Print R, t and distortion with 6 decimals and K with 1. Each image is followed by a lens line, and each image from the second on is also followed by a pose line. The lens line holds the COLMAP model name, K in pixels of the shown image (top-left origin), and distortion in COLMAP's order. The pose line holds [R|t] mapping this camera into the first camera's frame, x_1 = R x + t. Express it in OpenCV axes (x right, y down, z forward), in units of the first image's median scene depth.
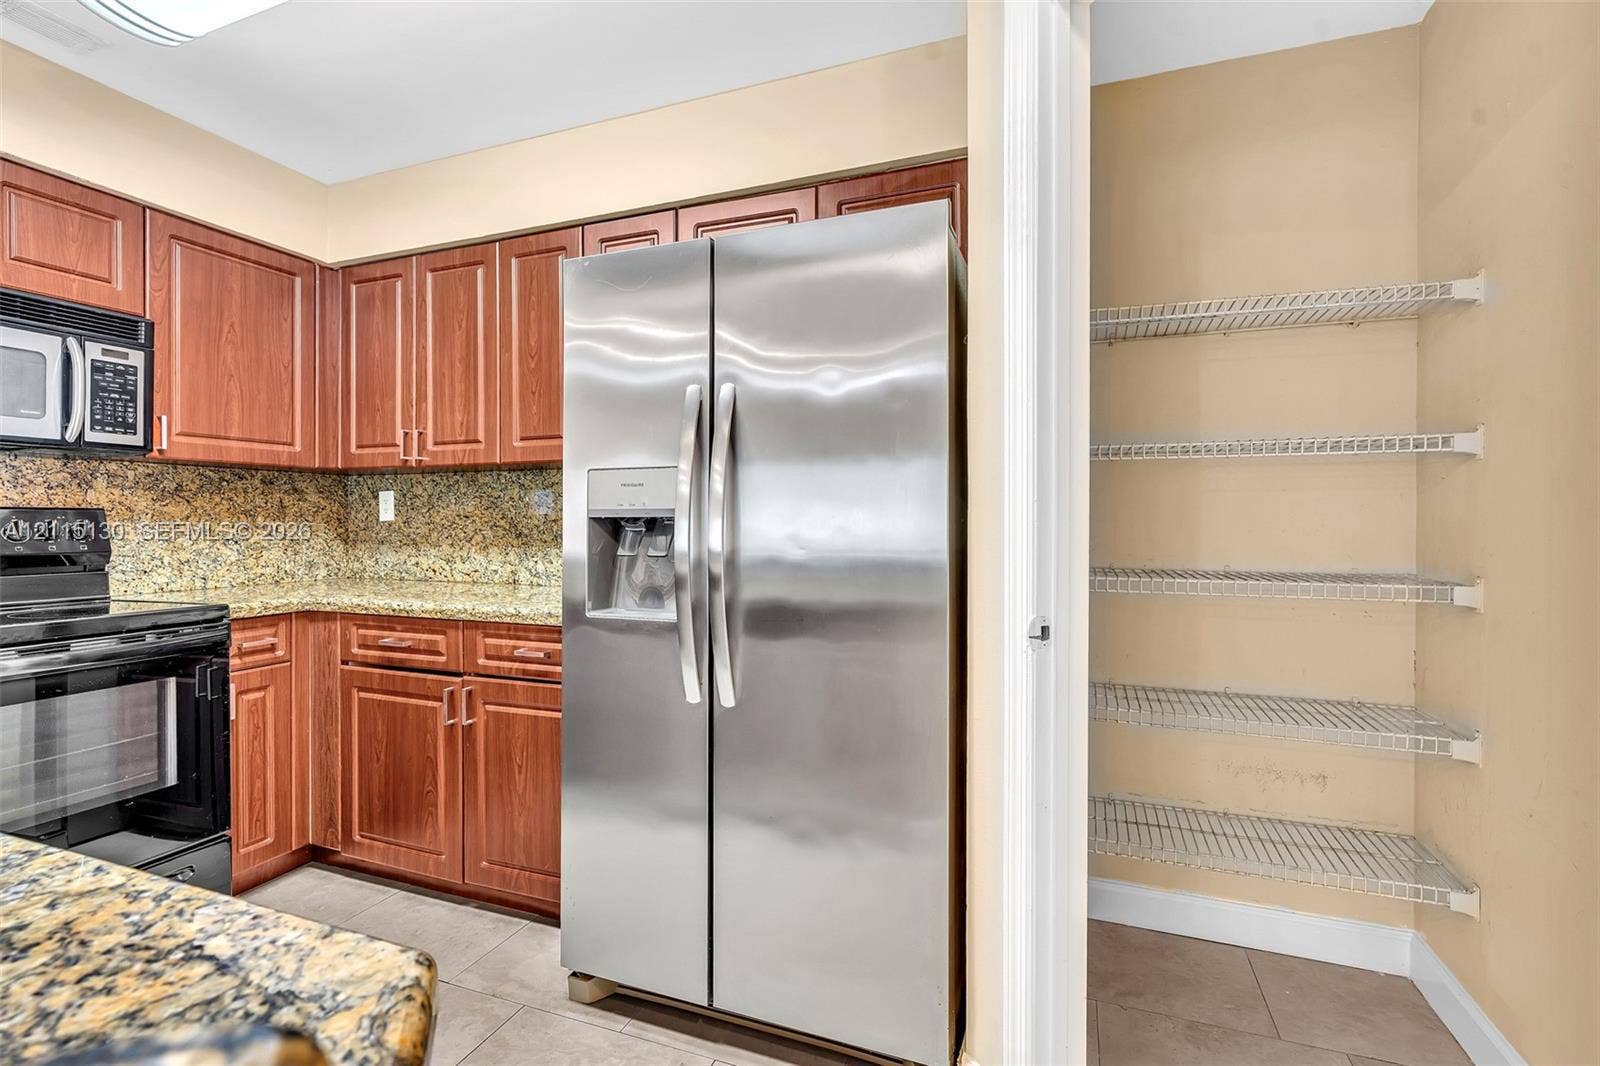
lens RADIAL K [[718.3, 0, 807.1], [0, 718.3, 528.9], [0, 0, 1]] dist [-0.002084, -0.000273]
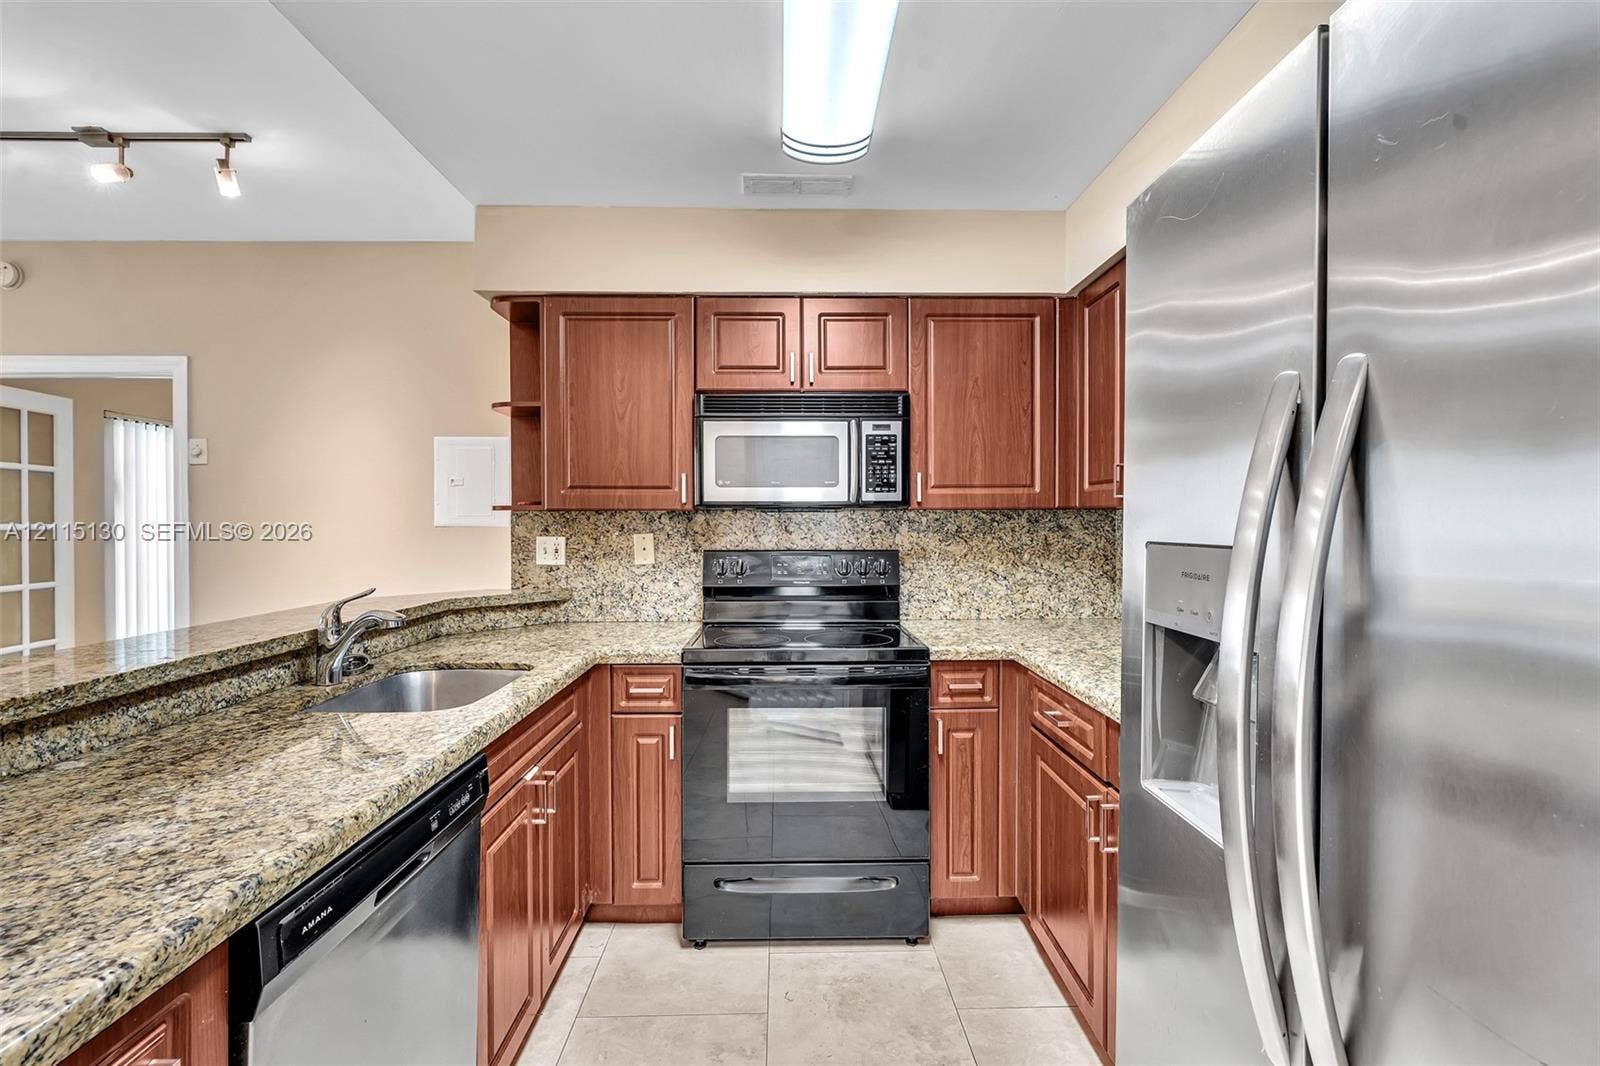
lens RADIAL K [[718.3, 0, 807.1], [0, 718.3, 528.9], [0, 0, 1]] dist [-0.002084, -0.000273]
pose [[0.377071, 0.009054, -0.926140, 0.105935], [-0.010557, 0.999929, 0.005478, -0.069352], [0.926124, 0.007712, 0.377140, 0.382564]]
